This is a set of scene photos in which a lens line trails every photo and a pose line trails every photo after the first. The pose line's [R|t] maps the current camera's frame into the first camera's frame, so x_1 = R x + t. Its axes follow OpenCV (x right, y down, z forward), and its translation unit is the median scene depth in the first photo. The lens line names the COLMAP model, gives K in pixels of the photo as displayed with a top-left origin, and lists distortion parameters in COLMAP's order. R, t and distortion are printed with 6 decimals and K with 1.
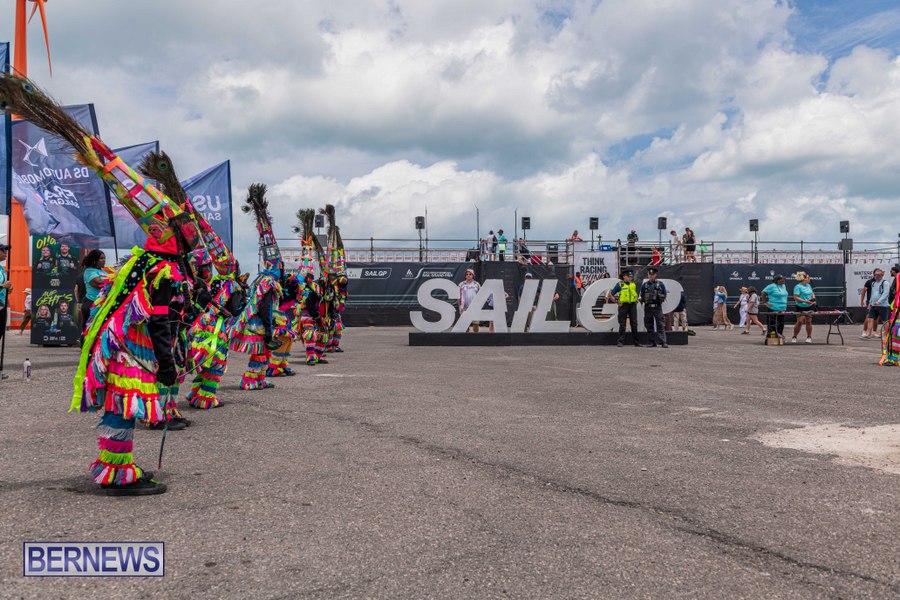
lens RADIAL K [[727.6, 0, 450.0], [0, 727.6, 300.0], [0, 0, 1]] dist [-0.006104, -0.002143]
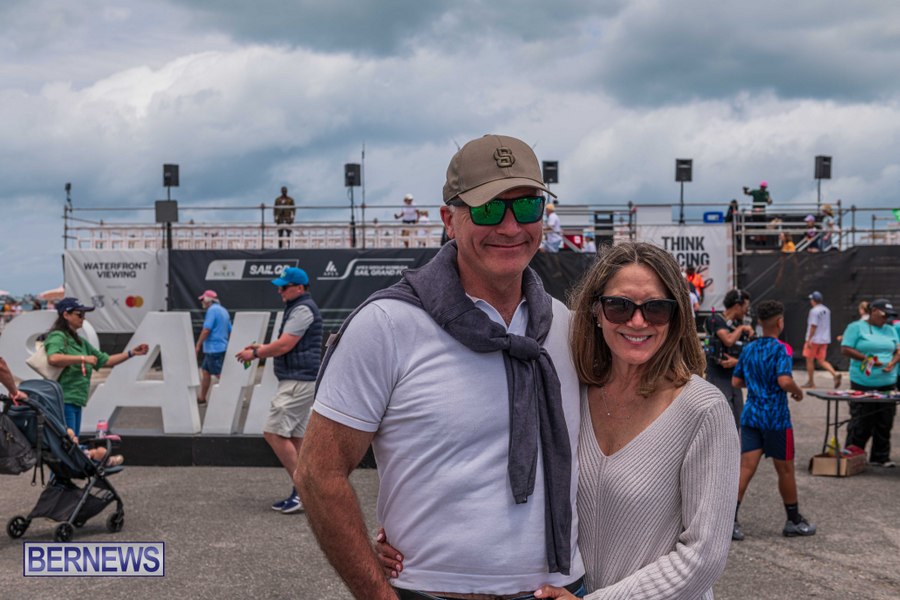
lens RADIAL K [[1165.3, 0, 450.0], [0, 1165.3, 300.0], [0, 0, 1]] dist [0.009651, -0.004329]
pose [[0.988655, -0.000997, -0.150198, 0.159304], [0.002086, 0.999973, 0.007094, -0.019351], [0.150187, -0.007327, 0.988630, 0.154711]]
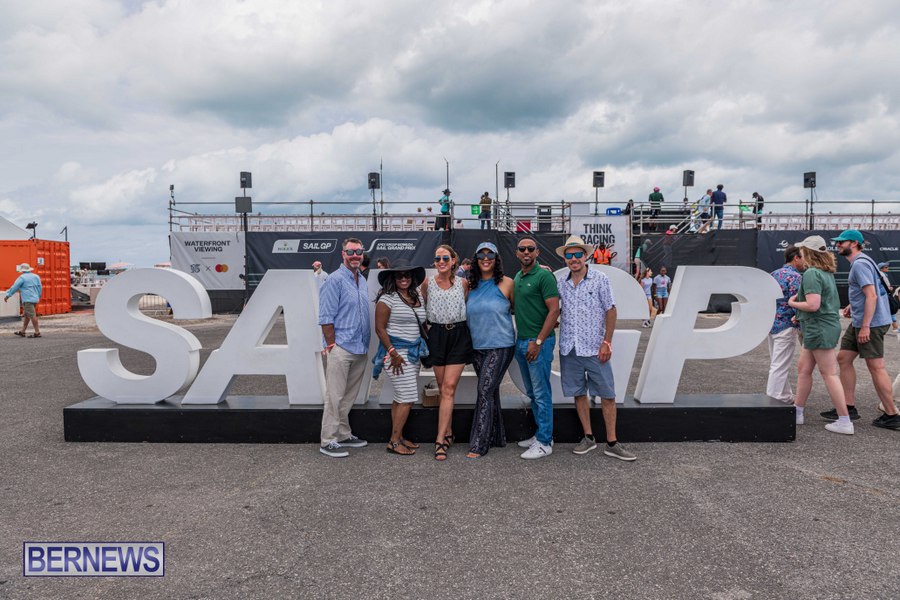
lens RADIAL K [[636.7, 0, 450.0], [0, 636.7, 300.0], [0, 0, 1]] dist [-0.004290, -0.002951]
pose [[0.998378, -0.000884, -0.056925, 0.079240], [0.003954, 0.998541, 0.053846, -0.014339], [0.056794, -0.053984, 0.996925, 0.312039]]
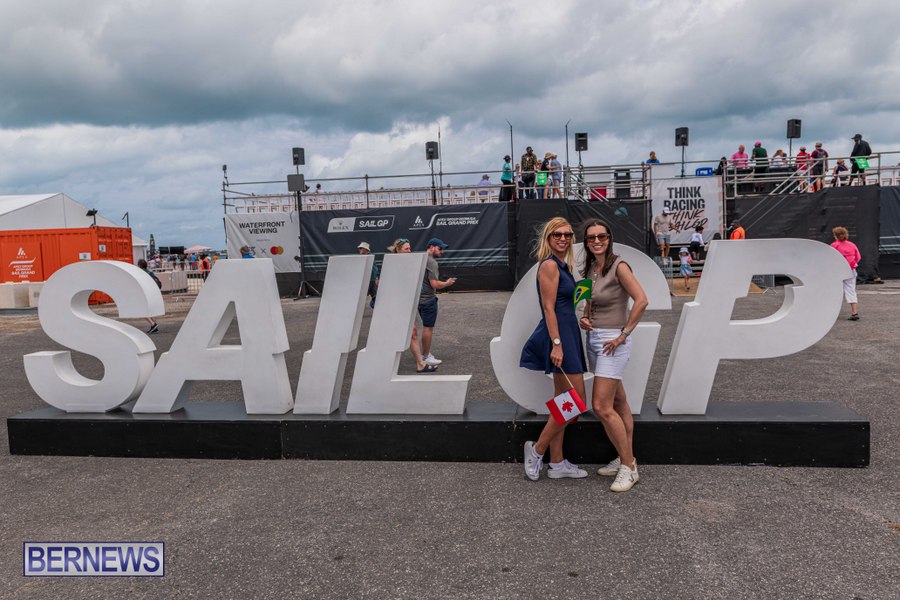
lens RADIAL K [[670.1, 0, 450.0], [0, 670.1, 300.0], [0, 0, 1]] dist [0.010122, -0.004456]
pose [[0.980771, -0.018055, -0.194325, 0.103067], [0.035729, 0.995494, 0.087834, -0.015894], [0.191864, -0.093088, 0.976997, 0.335495]]
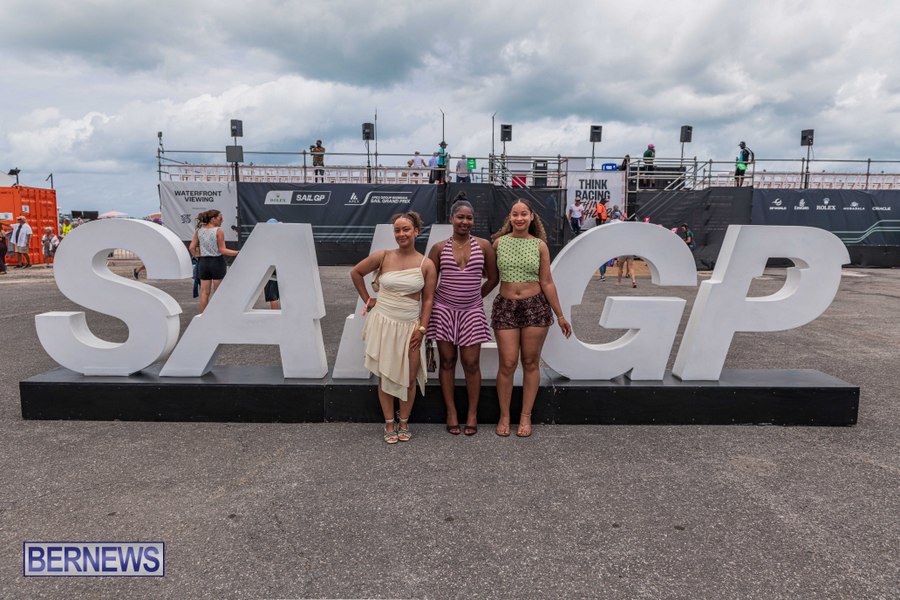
lens RADIAL K [[609.4, 0, 450.0], [0, 609.4, 300.0], [0, 0, 1]] dist [0.005476, -0.000188]
pose [[0.999246, 0.014527, -0.035998, 0.070825], [-0.009693, 0.991335, 0.131001, -0.014693], [0.037589, -0.130553, 0.990728, 0.338795]]
